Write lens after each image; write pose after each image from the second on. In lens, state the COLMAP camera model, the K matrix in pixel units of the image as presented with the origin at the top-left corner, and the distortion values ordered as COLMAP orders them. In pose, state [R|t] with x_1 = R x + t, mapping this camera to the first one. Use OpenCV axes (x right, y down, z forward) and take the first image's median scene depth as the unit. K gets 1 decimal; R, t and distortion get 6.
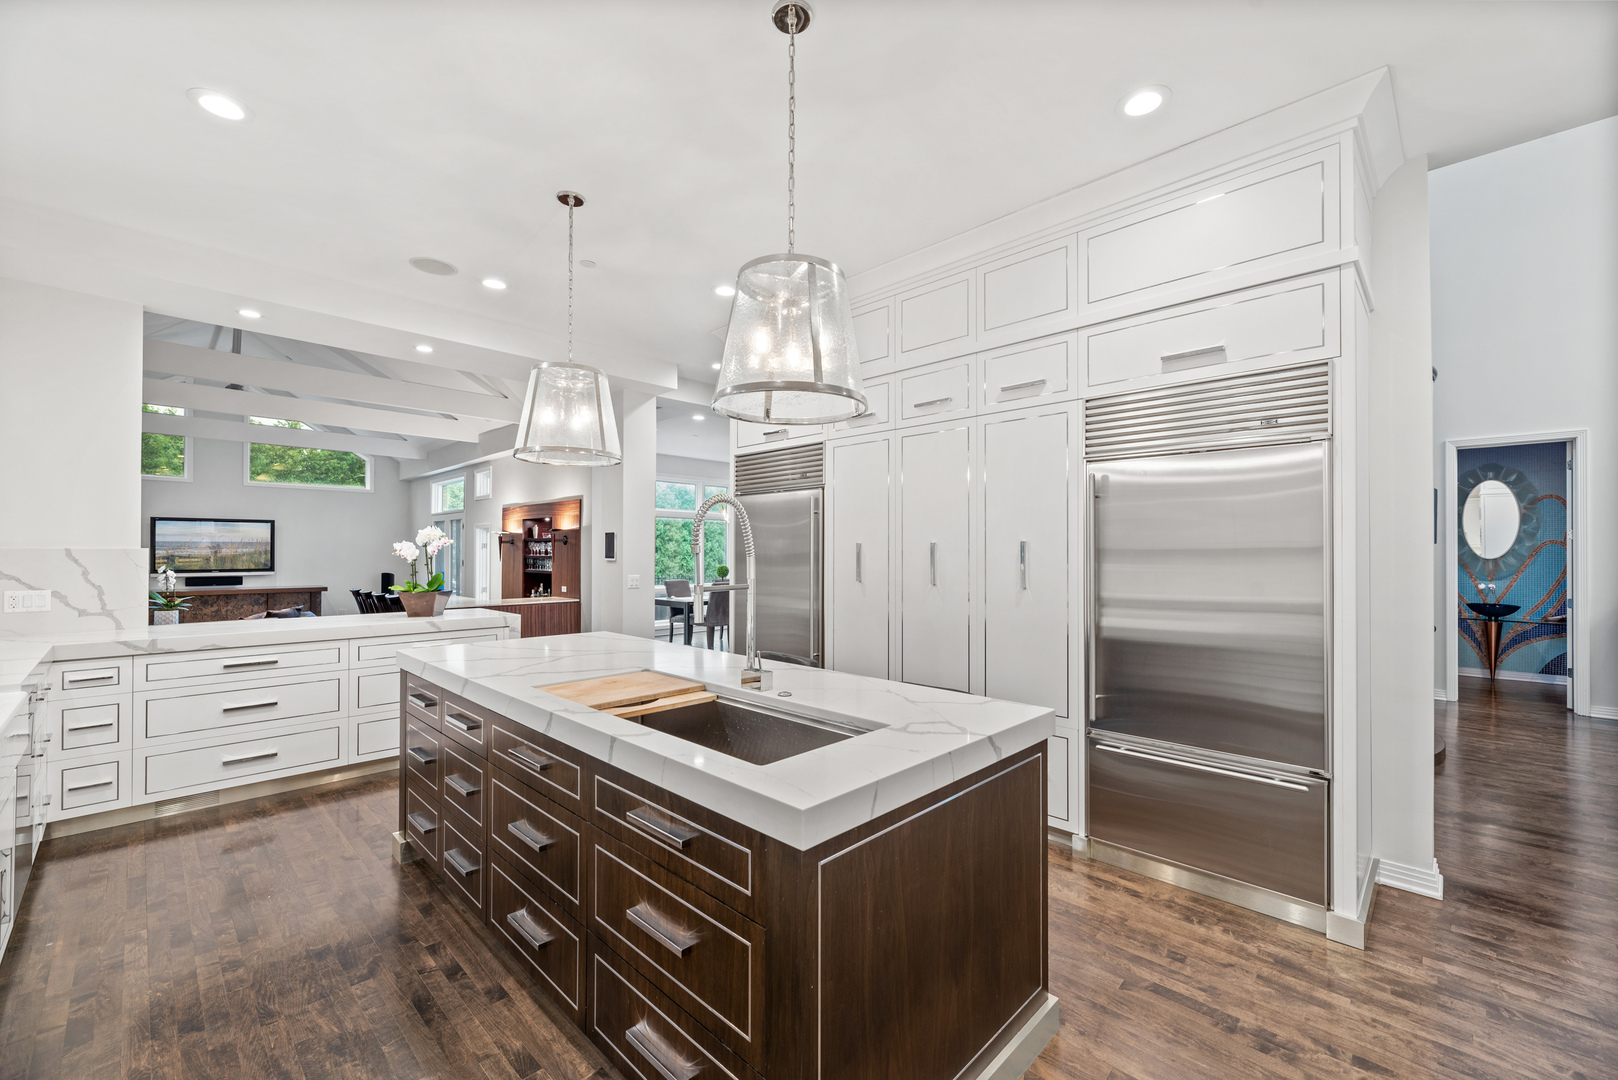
lens RADIAL K [[651.0, 0, 819.9], [0, 651.0, 549.7], [0, 0, 1]] dist [0.001735, 0.000267]
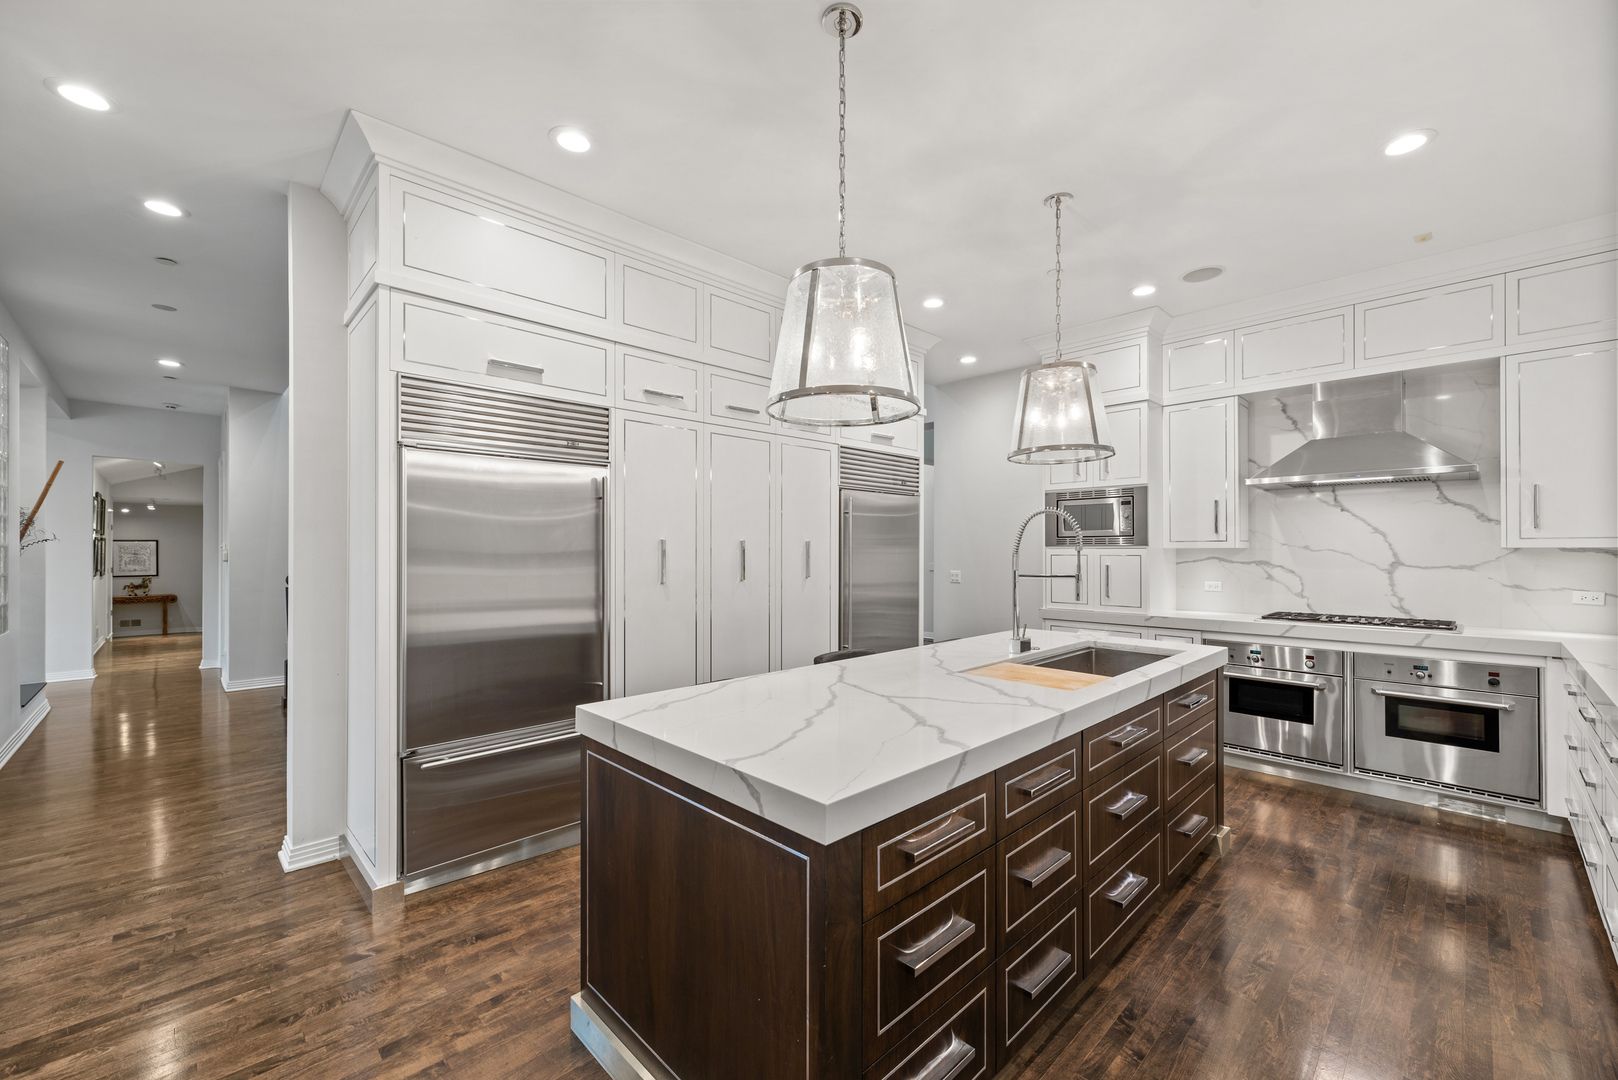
lens RADIAL K [[649.4, 0, 812.9], [0, 649.4, 553.5], [0, 0, 1]] dist [0.000320, 0.000184]
pose [[0.031648, -0.003424, 0.999493, -0.975038], [-0.004127, 0.999985, 0.003556, 0.005311], [-0.999491, -0.004238, 0.031633, 0.938430]]
